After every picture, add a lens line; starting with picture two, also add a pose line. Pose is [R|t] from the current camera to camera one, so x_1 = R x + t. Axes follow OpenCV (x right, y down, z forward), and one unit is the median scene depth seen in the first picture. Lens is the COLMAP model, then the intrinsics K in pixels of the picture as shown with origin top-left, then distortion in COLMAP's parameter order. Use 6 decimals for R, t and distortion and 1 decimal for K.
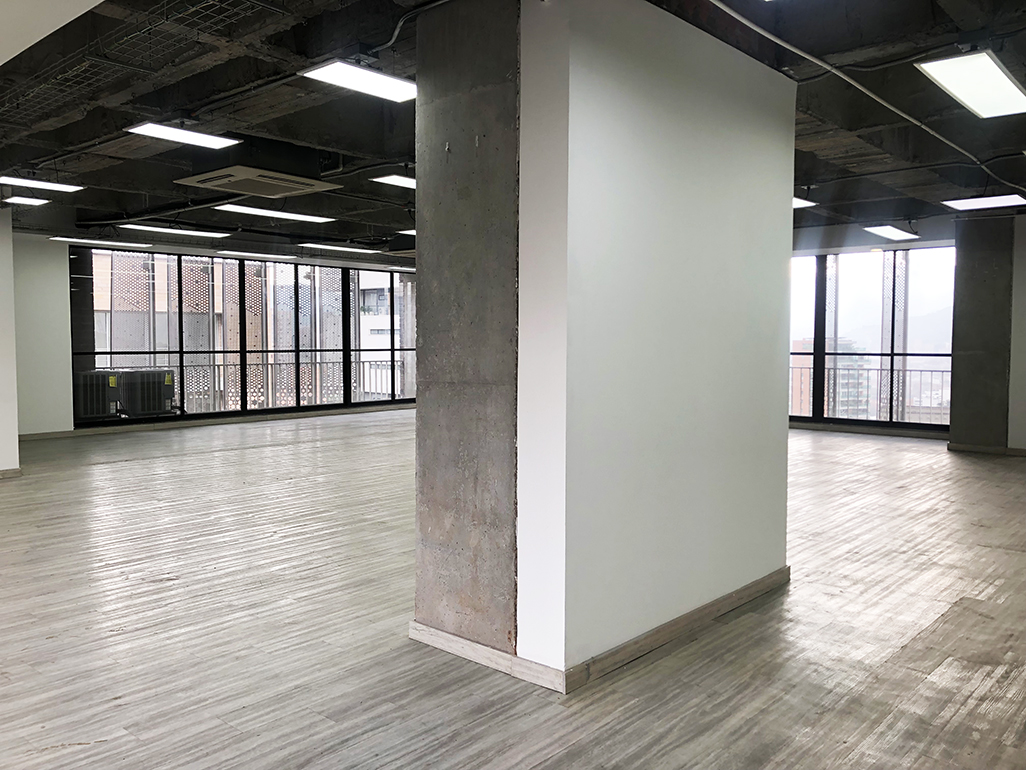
lens RADIAL K [[844.8, 0, 514.7], [0, 844.8, 378.0], [0, 0, 1]] dist [0.049161, -0.042781]
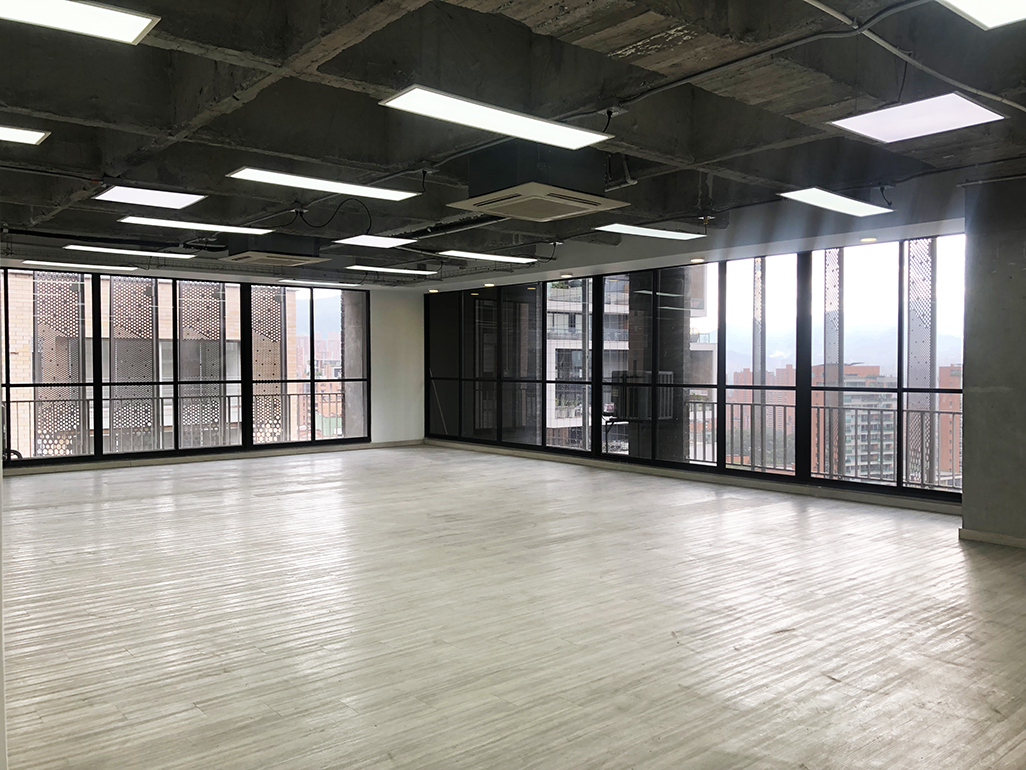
lens RADIAL K [[844.8, 0, 518.0], [0, 844.8, 376.5], [0, 0, 1]] dist [0.049161, -0.042781]
pose [[0.989564, -0.000156, -0.144097, 2.267296], [-0.004913, 0.999381, -0.034821, -0.124853], [0.144013, 0.035165, 0.988951, 2.569134]]
